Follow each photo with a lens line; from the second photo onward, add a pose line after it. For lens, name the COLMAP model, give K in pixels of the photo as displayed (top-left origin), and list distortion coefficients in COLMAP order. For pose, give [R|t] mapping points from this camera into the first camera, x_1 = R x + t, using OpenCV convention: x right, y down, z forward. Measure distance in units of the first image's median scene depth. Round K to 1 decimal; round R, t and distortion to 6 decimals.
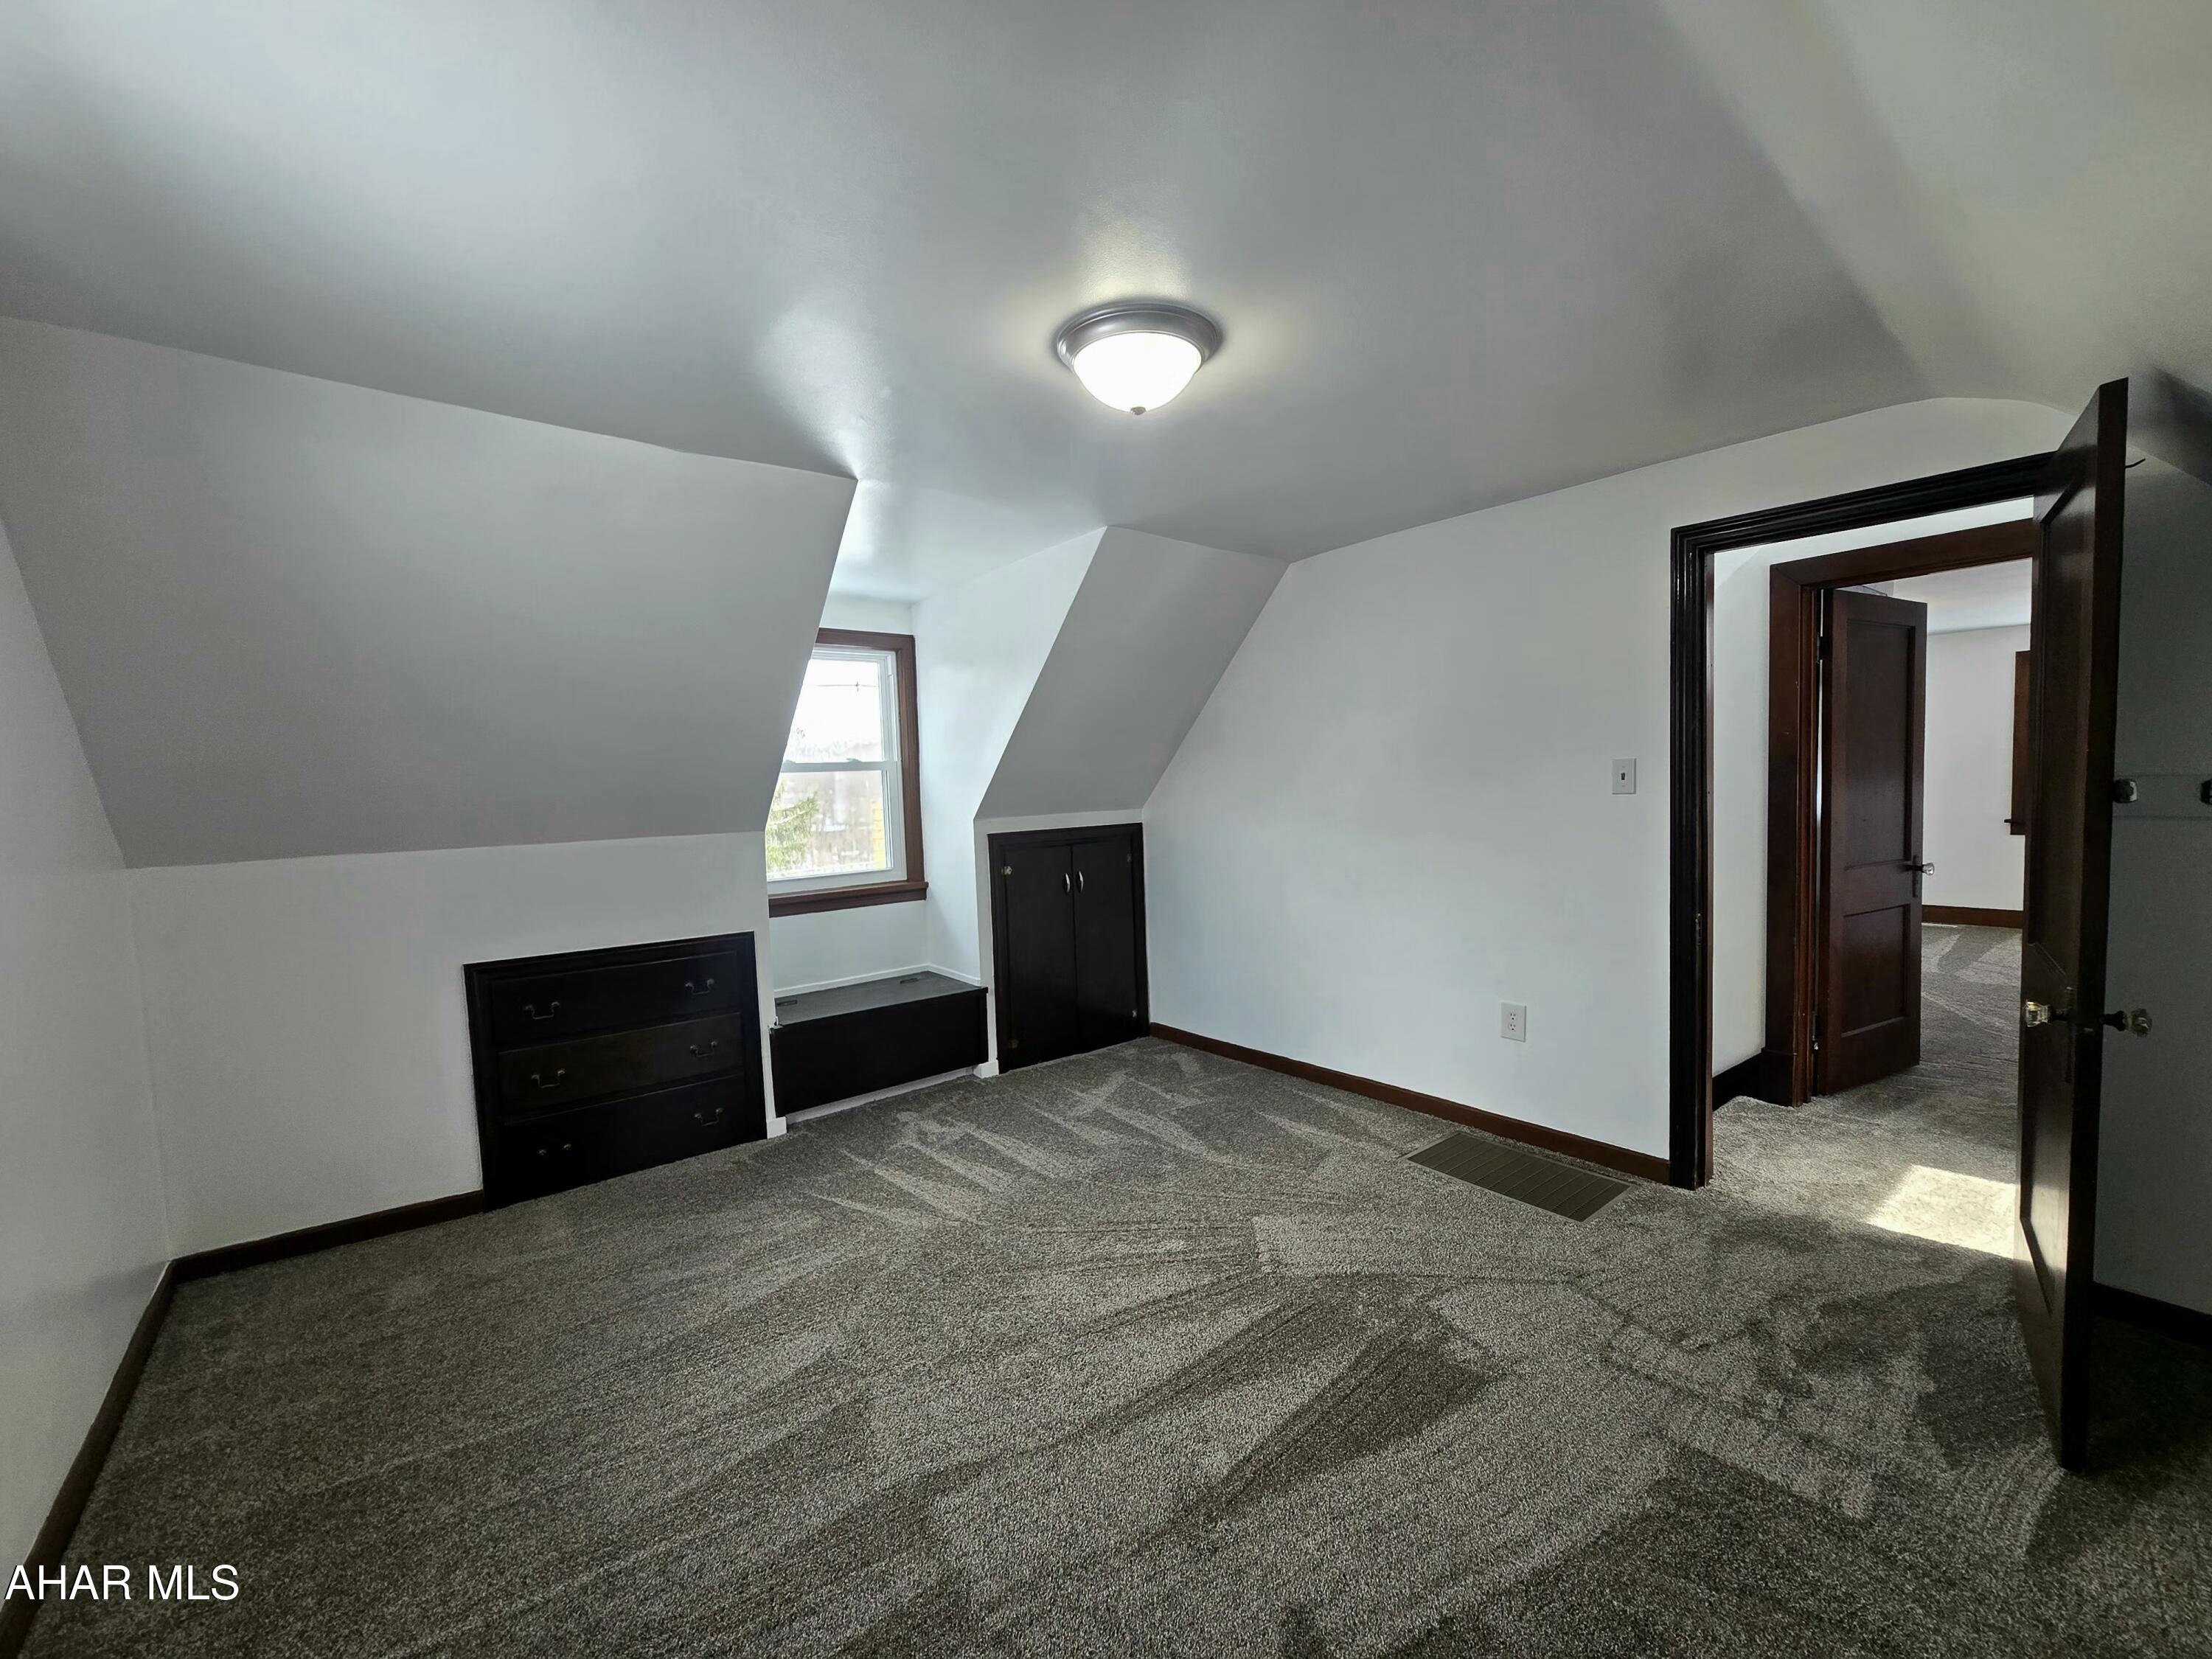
lens RADIAL K [[909.2, 0, 1113.4], [0, 909.2, 849.0], [0, 0, 1]] dist [0.000479, -0.000547]
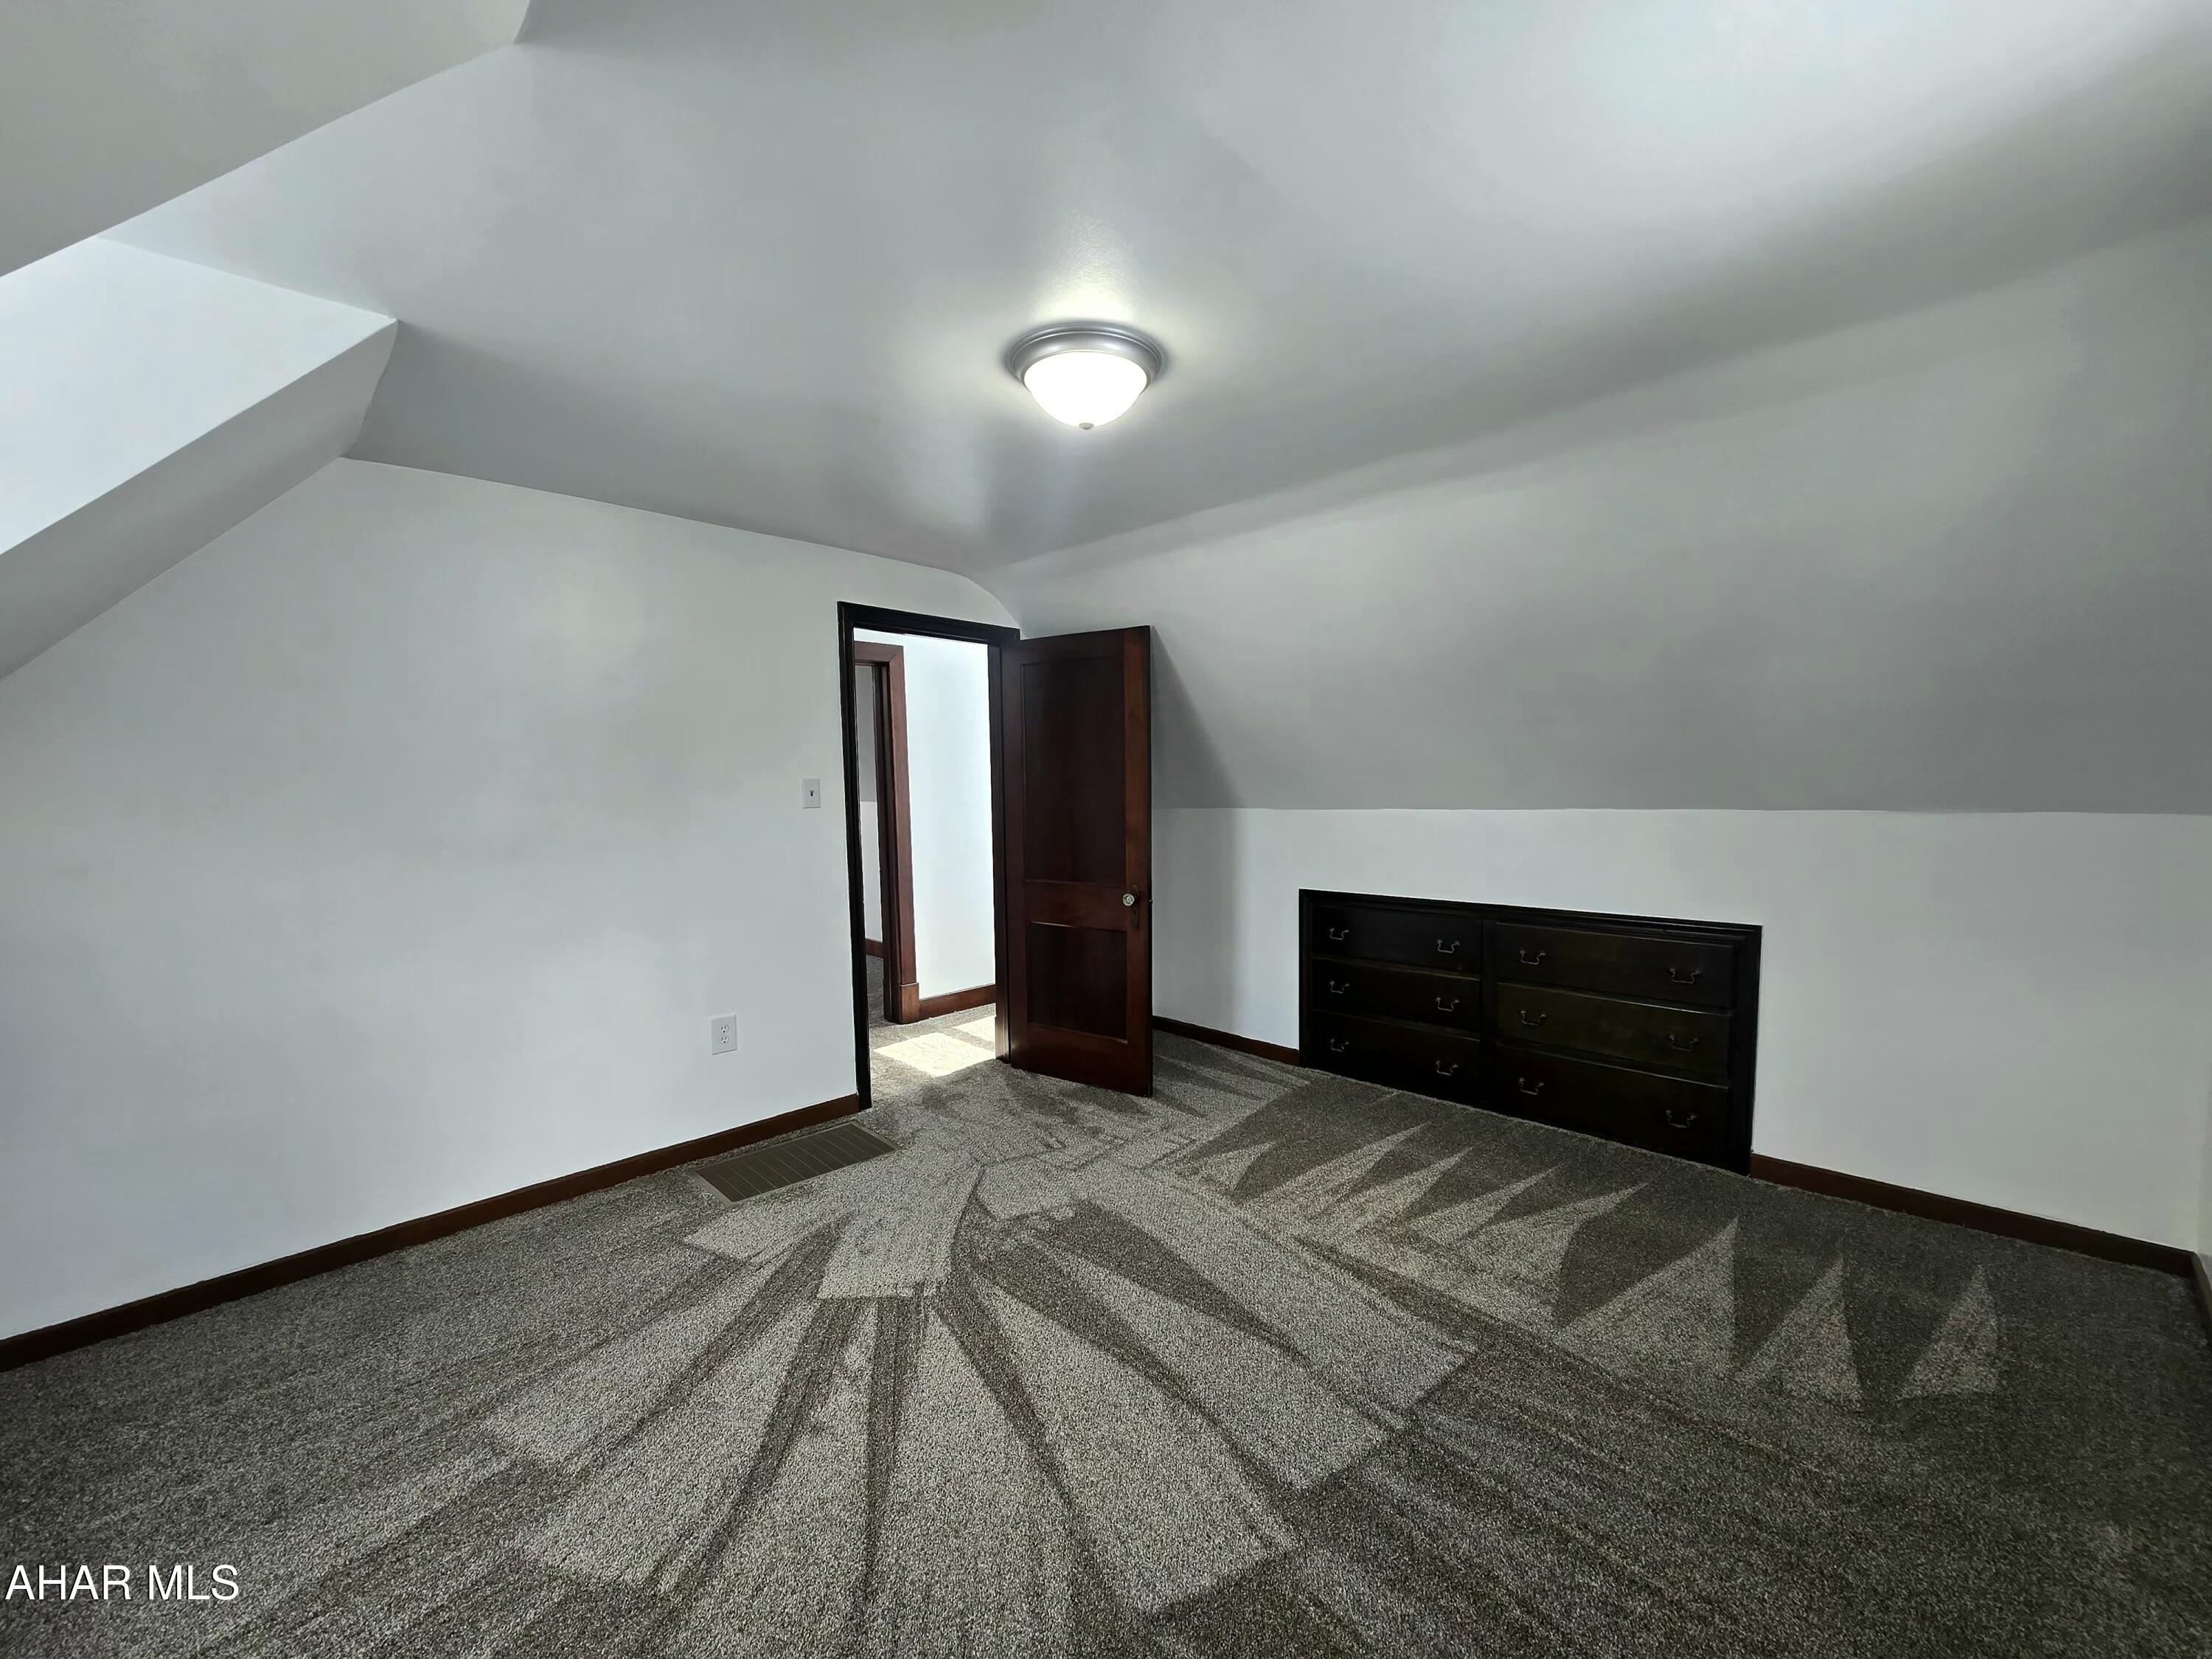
lens RADIAL K [[909.2, 0, 1113.4], [0, 909.2, 849.0], [0, 0, 1]] dist [0.000479, -0.000547]
pose [[-0.118123, -0.039966, 0.992194, -0.724537], [0.086919, 0.994938, 0.050424, -0.034633], [-0.989188, 0.092196, -0.114051, 0.795854]]
